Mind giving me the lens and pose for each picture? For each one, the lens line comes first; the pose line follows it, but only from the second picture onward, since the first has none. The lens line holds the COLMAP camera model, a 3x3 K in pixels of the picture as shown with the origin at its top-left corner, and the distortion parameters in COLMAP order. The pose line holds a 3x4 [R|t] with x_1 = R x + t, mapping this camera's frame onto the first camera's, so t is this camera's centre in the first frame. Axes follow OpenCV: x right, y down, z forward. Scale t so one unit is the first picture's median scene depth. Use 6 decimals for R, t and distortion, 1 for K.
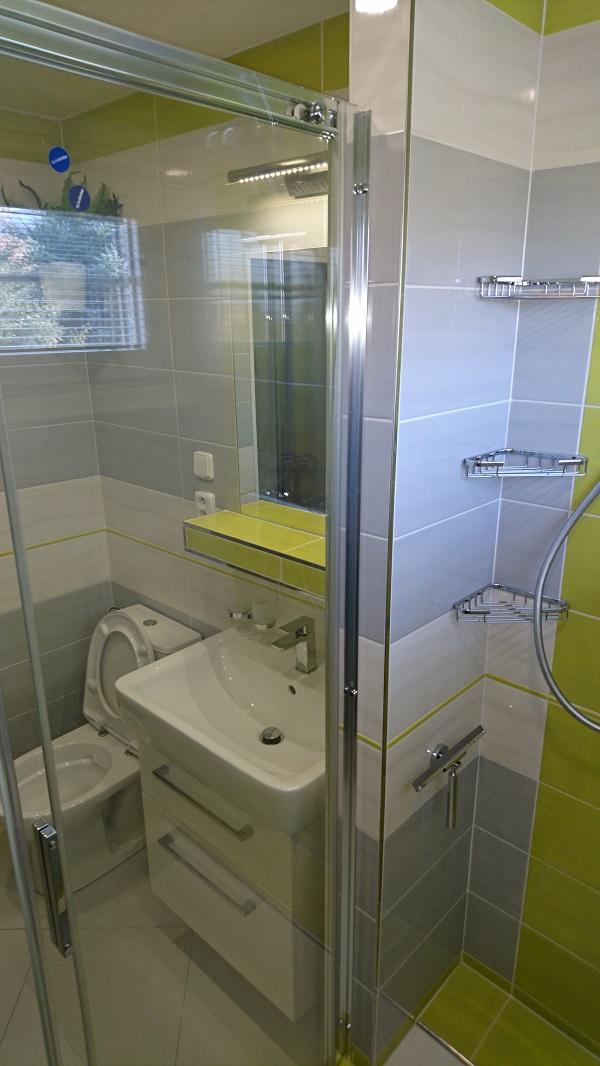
lens RADIAL K [[662.4, 0, 300.0], [0, 662.4, 533.0], [0, 0, 1]] dist [0.140068, -0.190391]
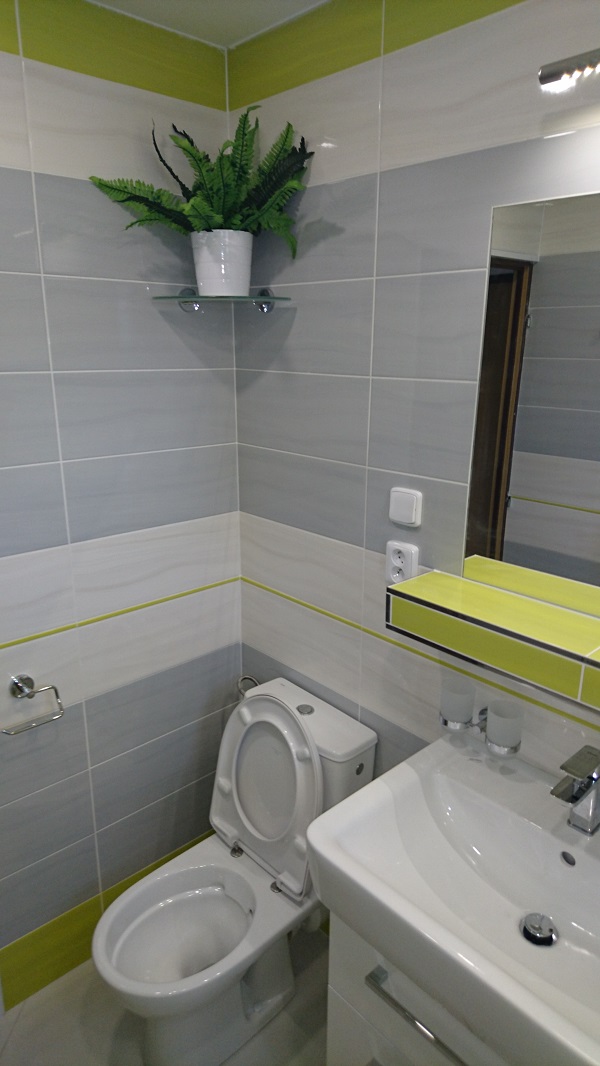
lens RADIAL K [[662.4, 0, 300.0], [0, 662.4, 533.0], [0, 0, 1]] dist [0.140068, -0.190391]
pose [[0.997360, 0.032812, -0.064786, -0.206876], [-0.034632, 0.999031, -0.027169, -0.048447], [0.063831, 0.029341, 0.997529, 0.265914]]
